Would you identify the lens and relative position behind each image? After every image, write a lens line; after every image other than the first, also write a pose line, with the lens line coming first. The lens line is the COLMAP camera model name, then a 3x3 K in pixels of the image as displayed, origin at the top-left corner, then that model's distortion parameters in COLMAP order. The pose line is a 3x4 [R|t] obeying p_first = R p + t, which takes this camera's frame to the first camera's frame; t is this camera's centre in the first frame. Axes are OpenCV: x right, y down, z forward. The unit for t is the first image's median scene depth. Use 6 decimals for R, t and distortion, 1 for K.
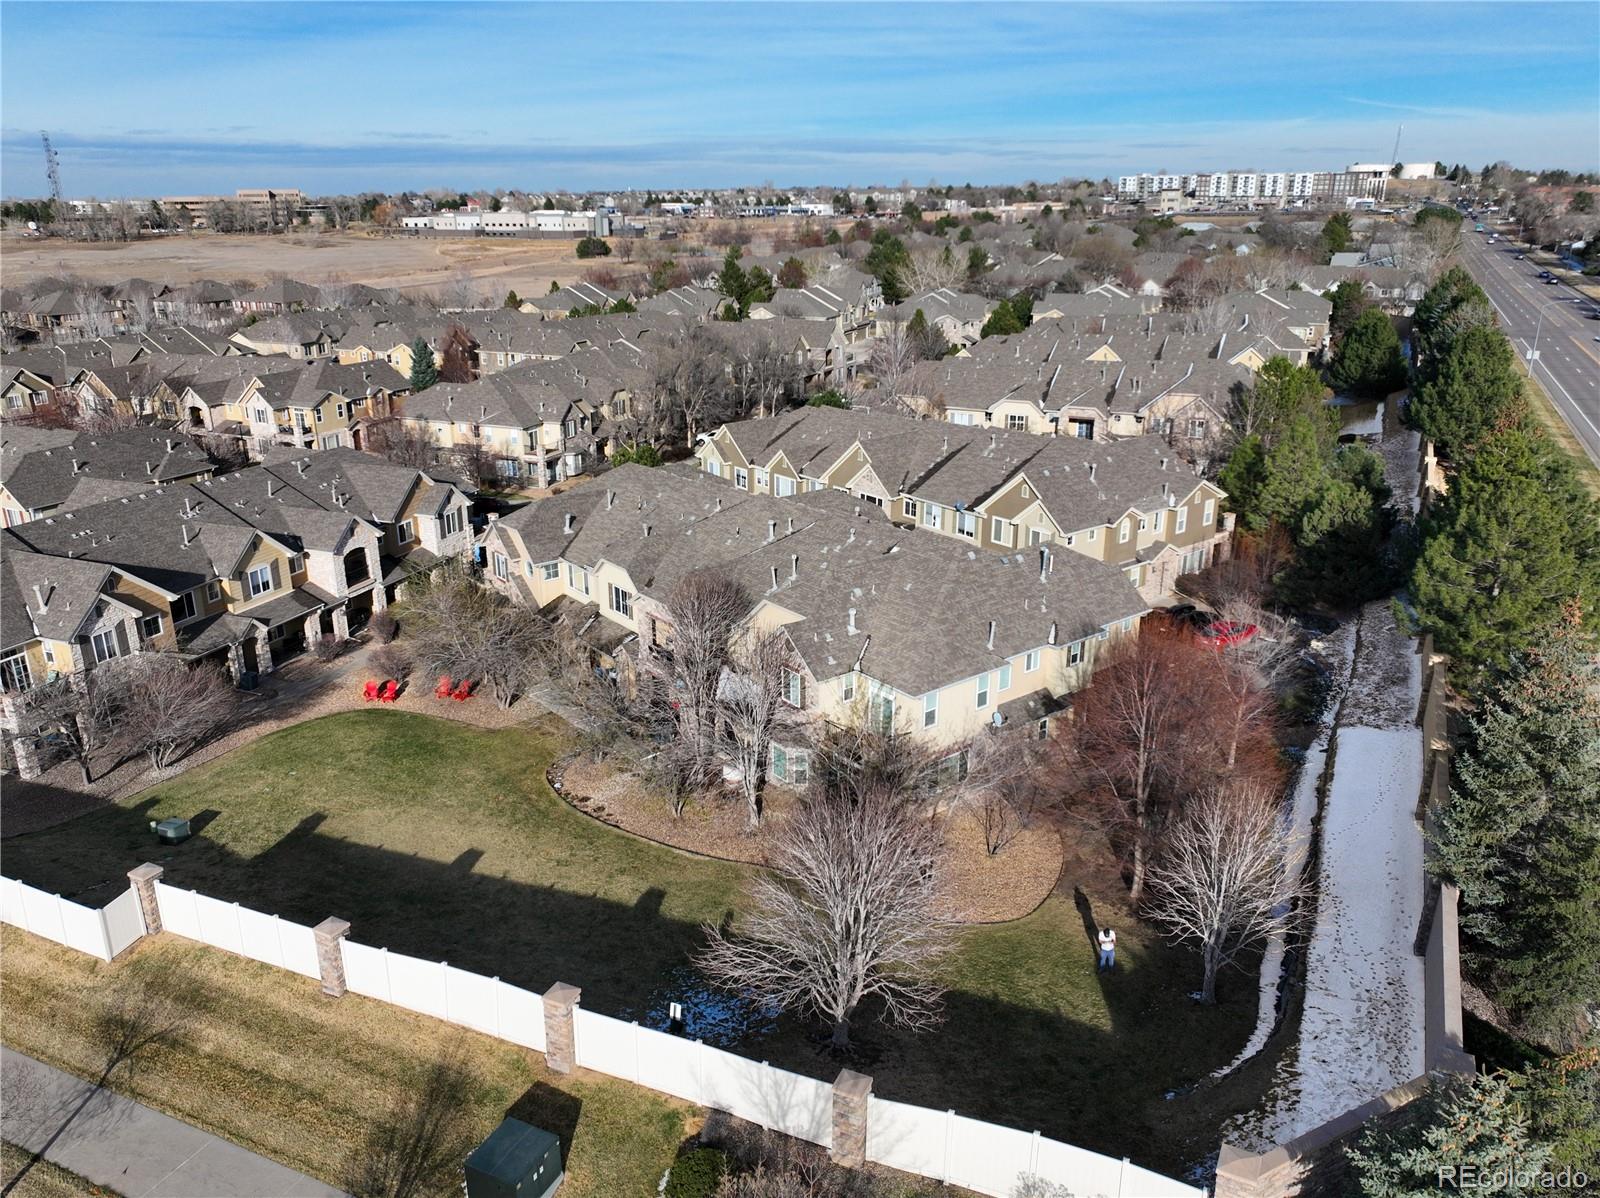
lens RADIAL K [[1214.5, 0, 797.0], [0, 1214.5, 598.9], [0, 0, 1]] dist [0.009555, 0.007541]
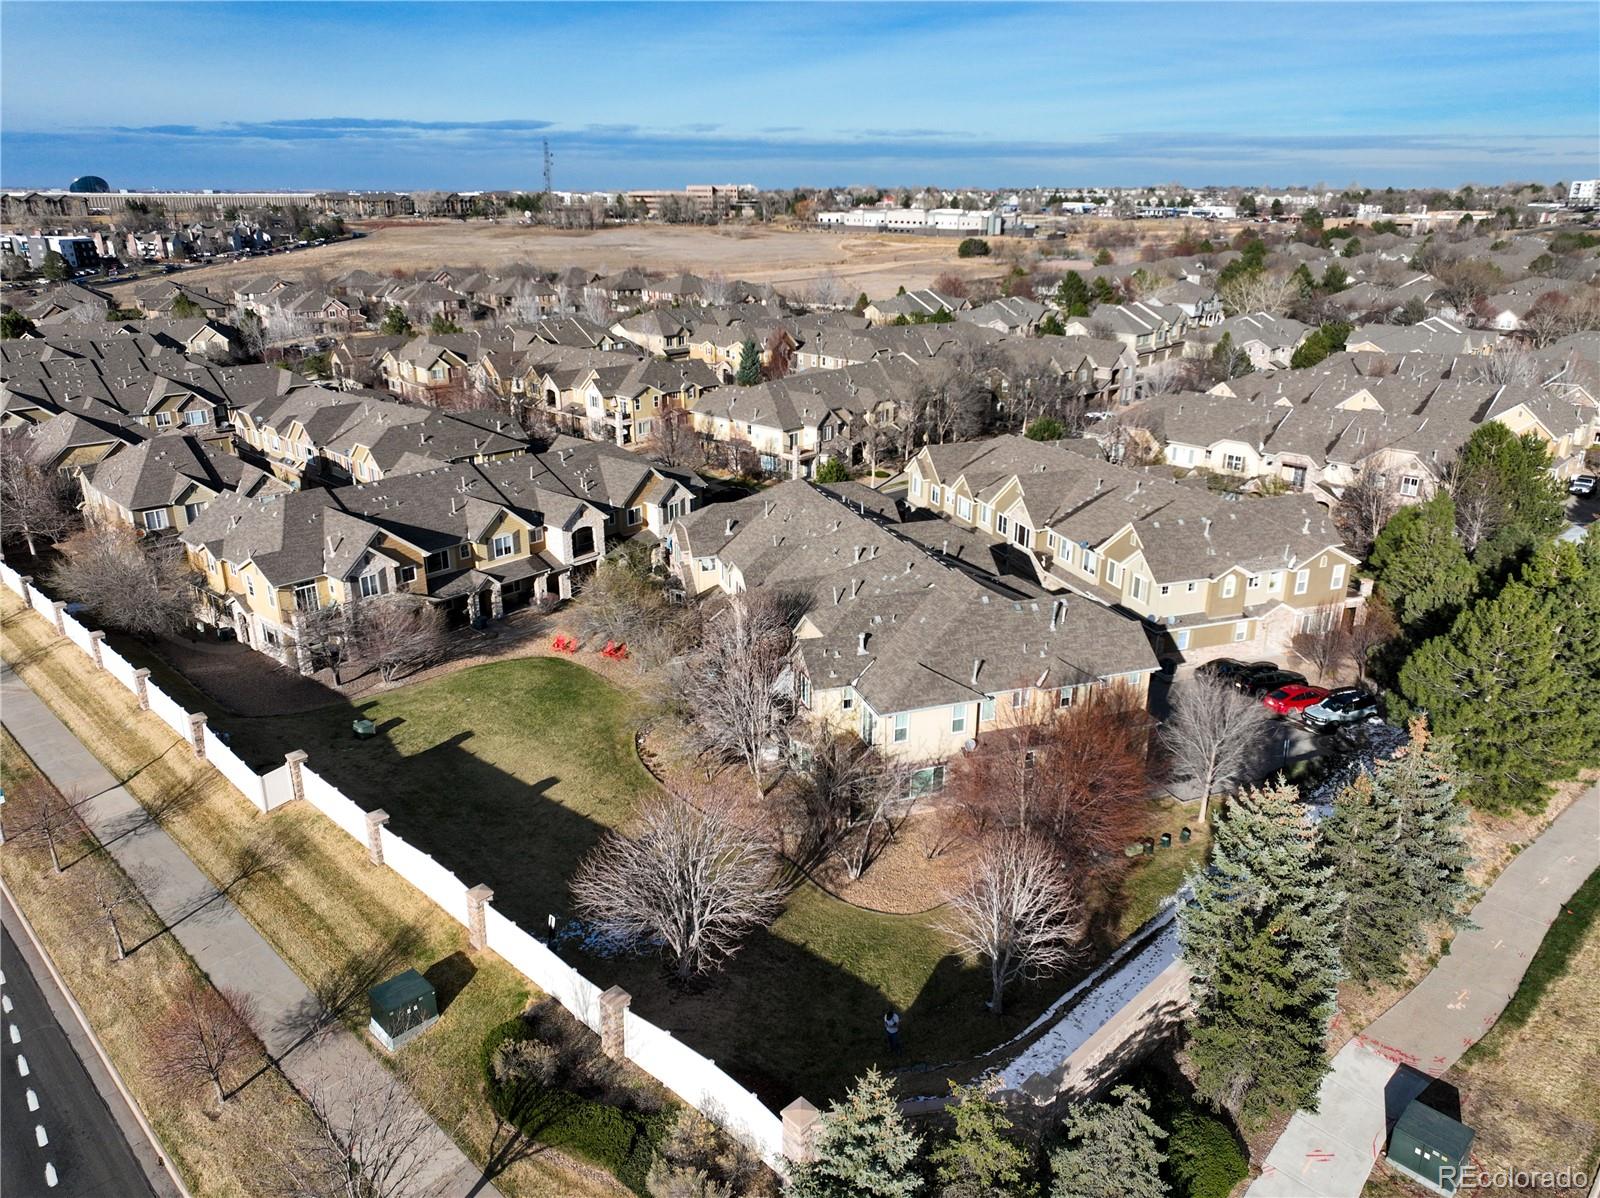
lens RADIAL K [[1130.8, 0, 803.2], [0, 1130.8, 598.7], [0, 0, 1]] dist [0.011939, 0.006187]
pose [[0.949520, 0.122172, -0.288940, 0.196106], [-0.115566, 0.992499, 0.039882, -0.040410], [0.291645, -0.004477, 0.956516, -0.049168]]
